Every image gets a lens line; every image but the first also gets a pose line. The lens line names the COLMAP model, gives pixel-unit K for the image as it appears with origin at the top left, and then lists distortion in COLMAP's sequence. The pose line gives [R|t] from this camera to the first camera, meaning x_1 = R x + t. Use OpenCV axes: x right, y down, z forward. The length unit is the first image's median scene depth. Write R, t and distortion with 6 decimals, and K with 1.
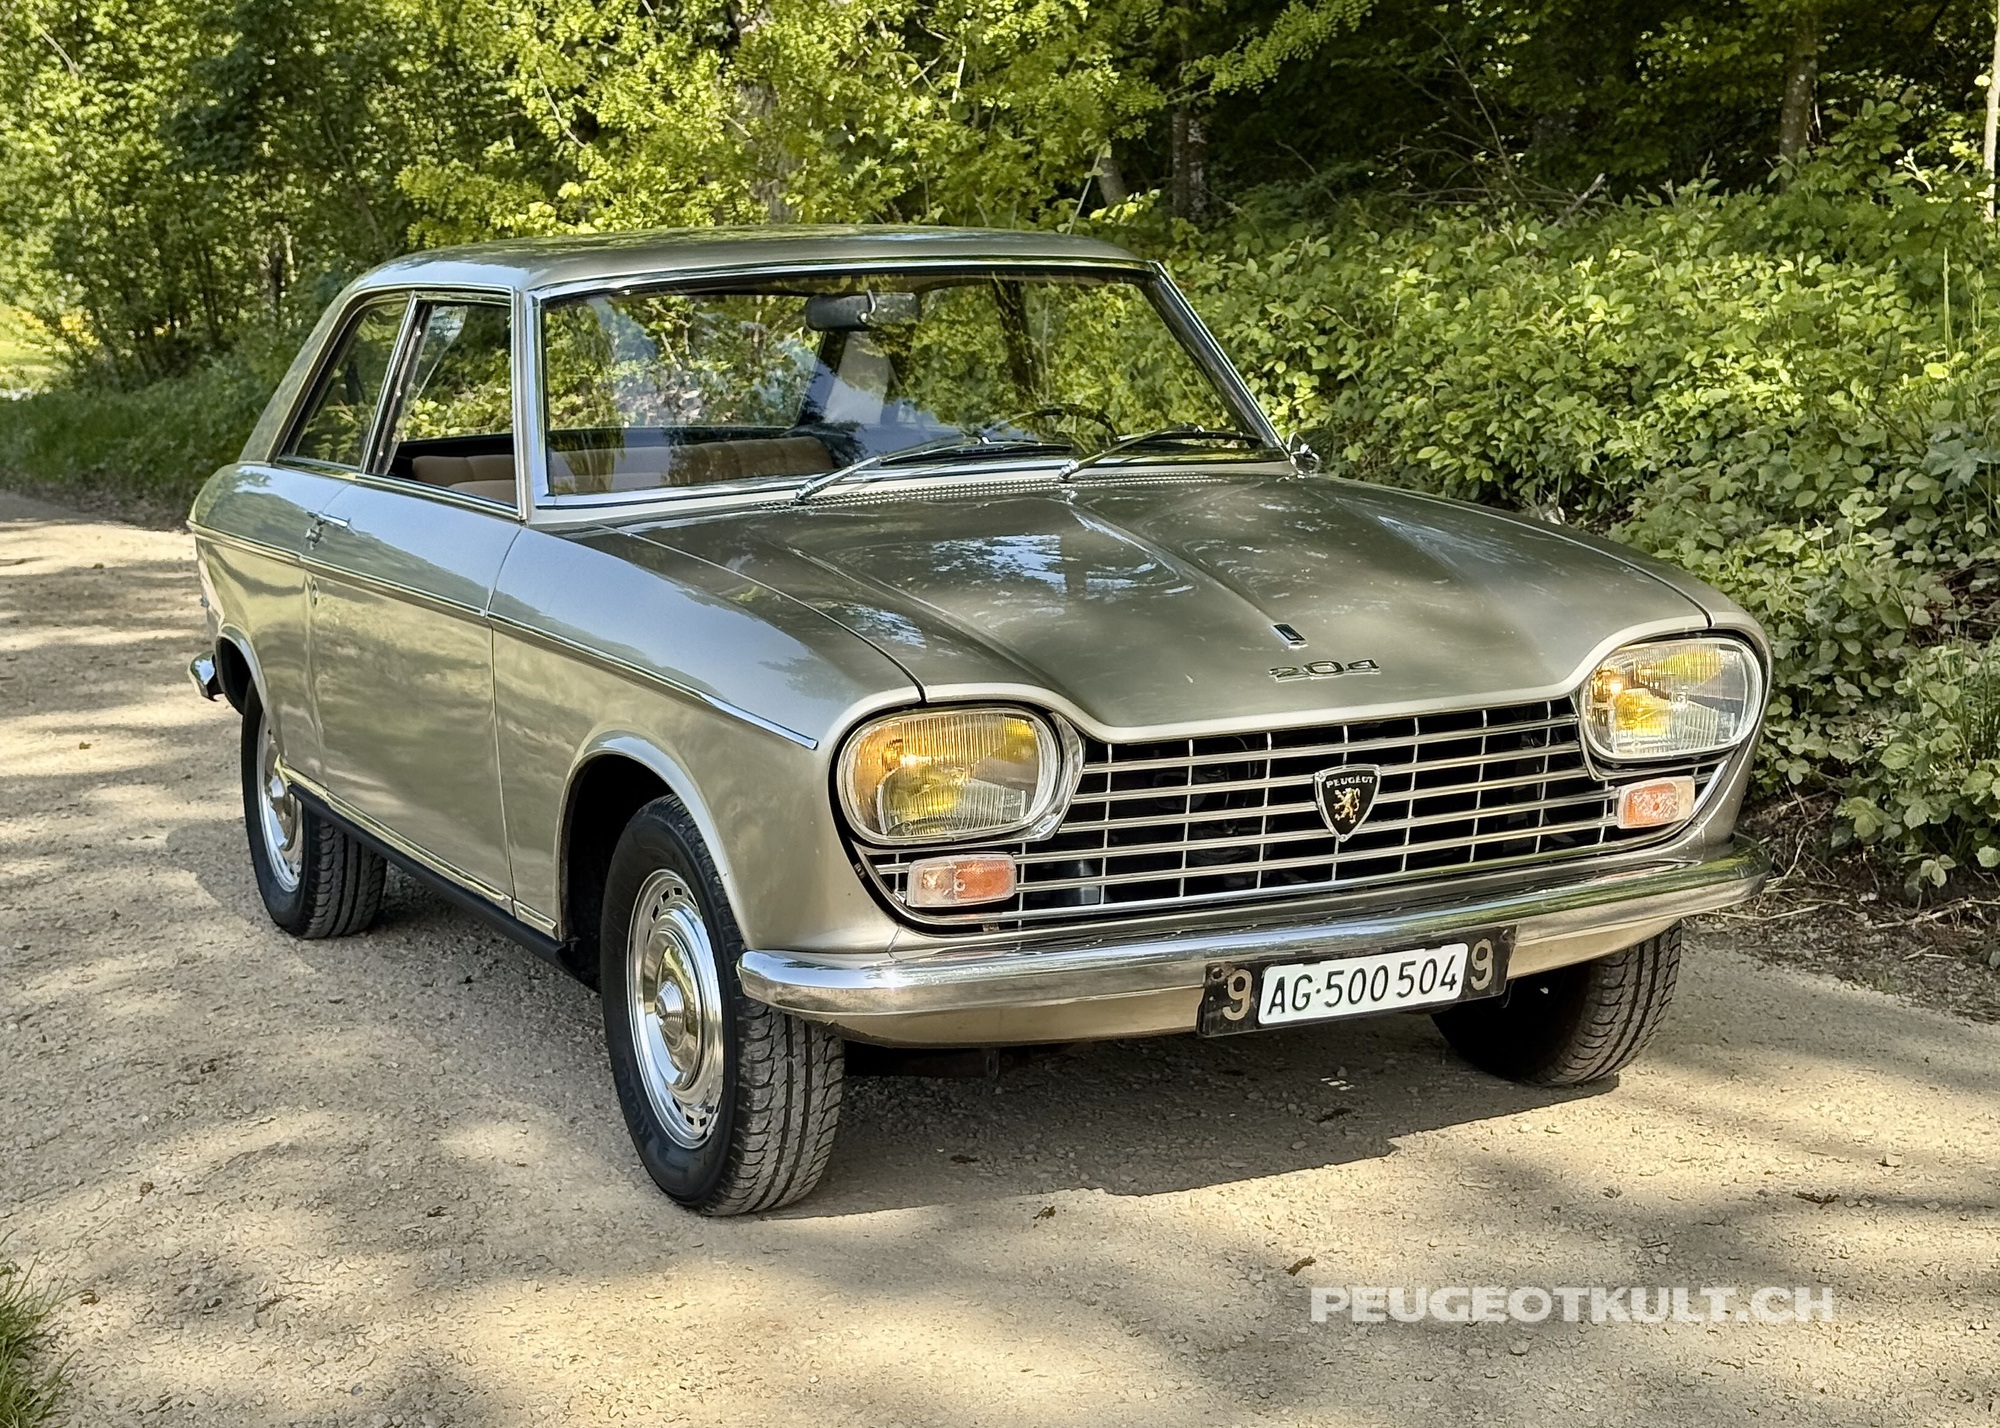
lens RADIAL K [[3541.7, 0, 1008.2], [0, 3541.7, 718.7], [0, 0, 1]] dist [0.087617, 0.000000]
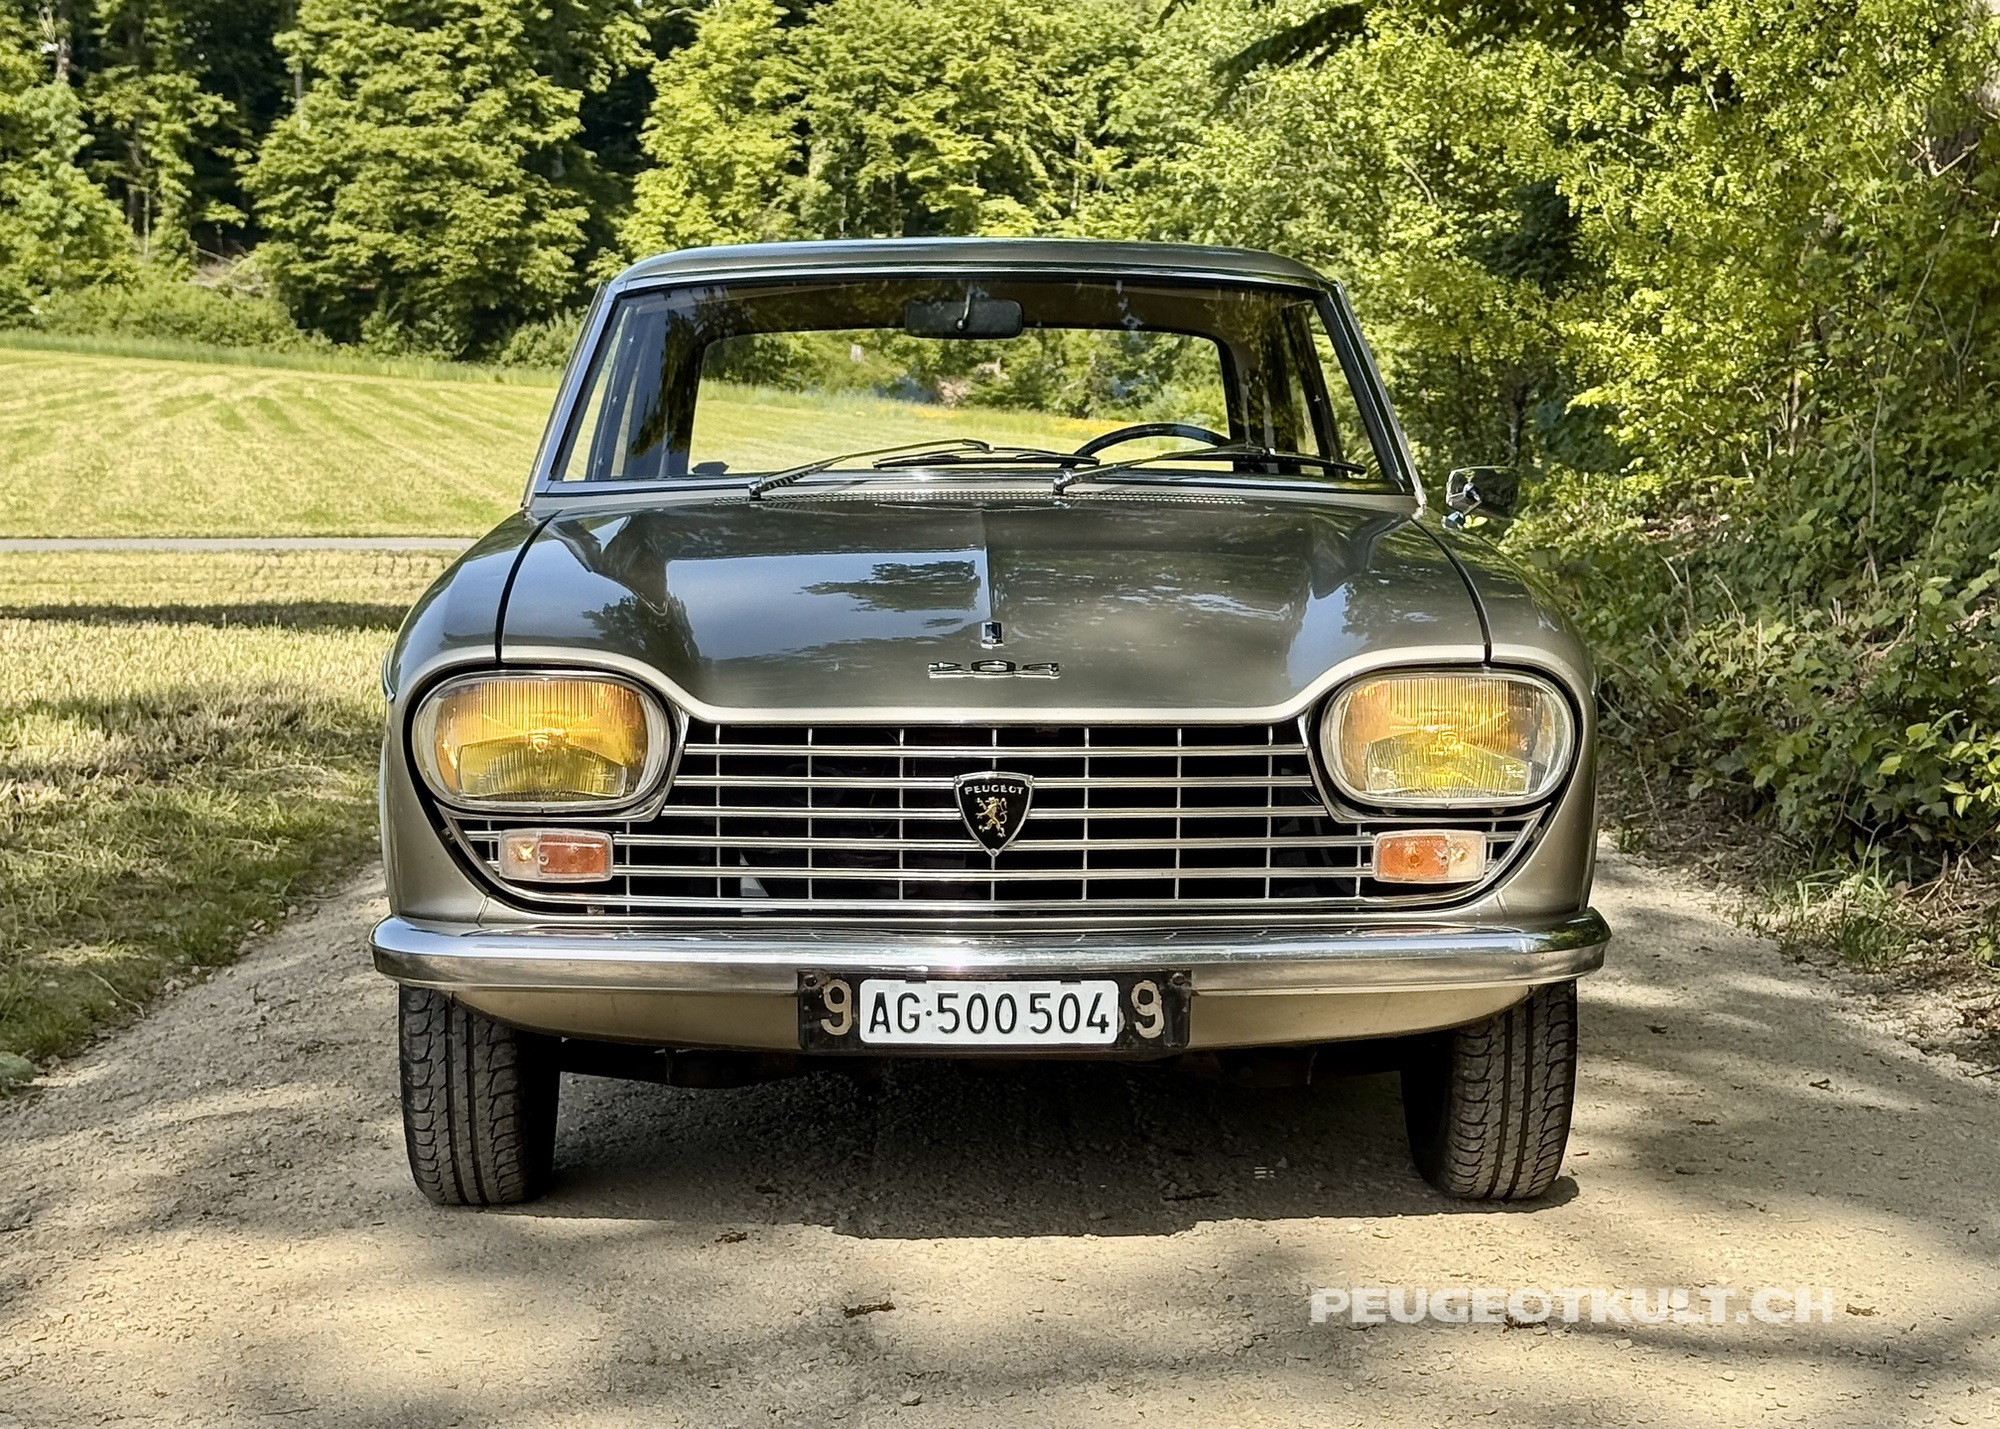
lens RADIAL K [[3790.4, 0, 982.4], [0, 3790.4, 704.4], [0, 0, 1]] dist [0.191879, 0.000000]
pose [[0.915611, 0.064089, -0.396925, 0.478402], [-0.085455, 0.995678, -0.036358, 0.031468], [0.392880, 0.067209, 0.917131, 0.100316]]
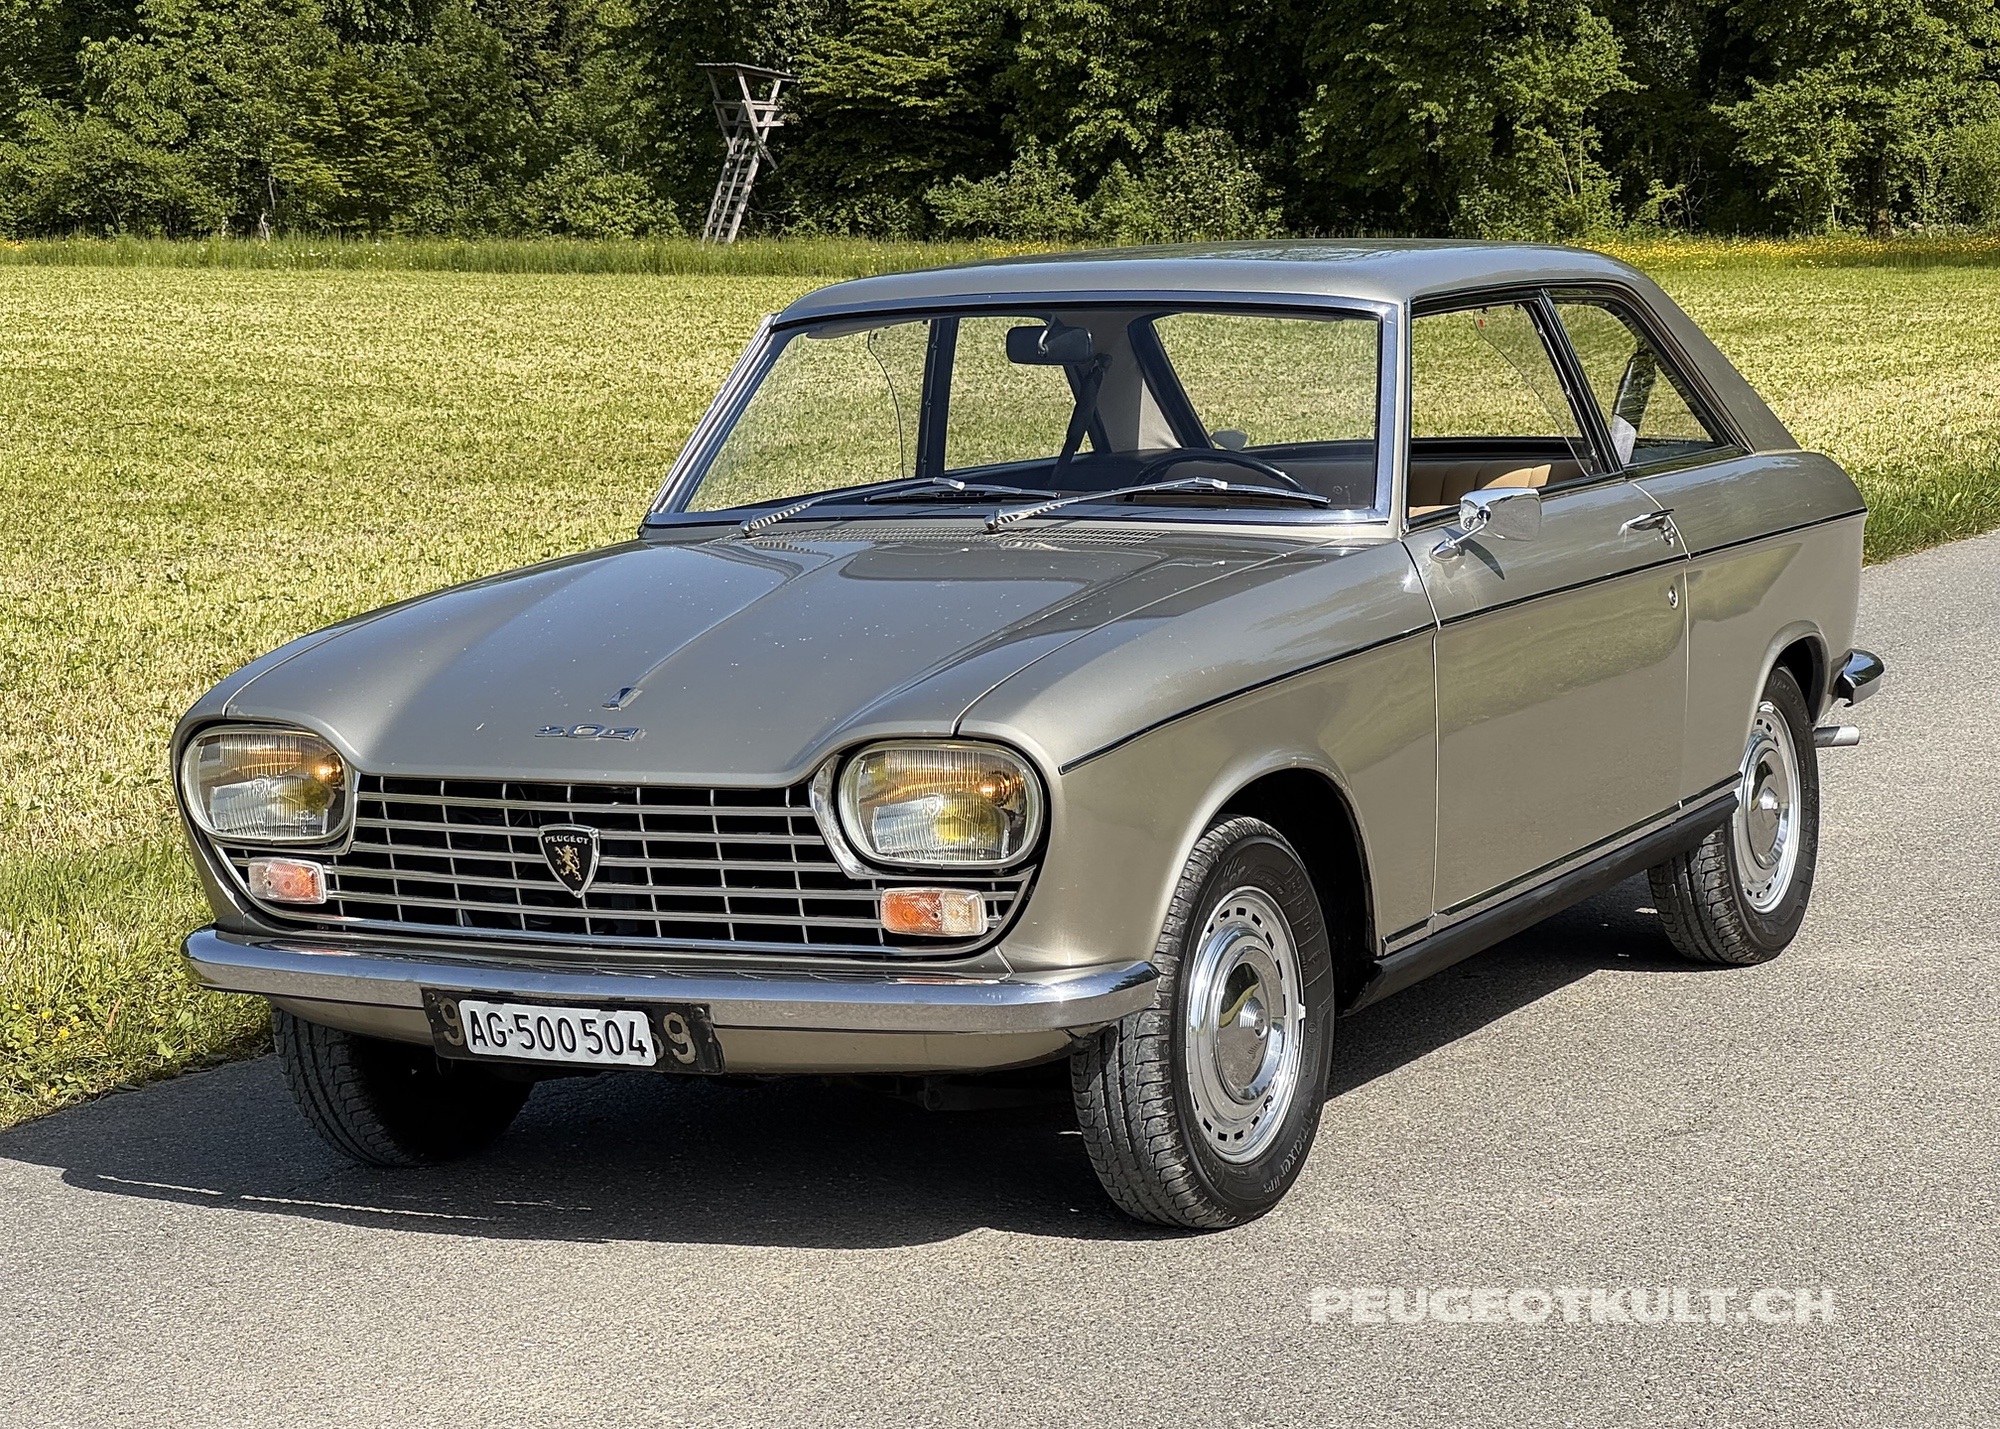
lens RADIAL K [[4893.0, 0, 995.1], [0, 4893.0, 718.0], [0, 0, 1]] dist [-0.002282, 0.000000]
pose [[0.597604, 0.099689, -0.795570, 1.312565], [-0.091967, 0.994214, 0.055497, -0.109426], [0.796499, 0.040001, 0.603315, 0.226951]]
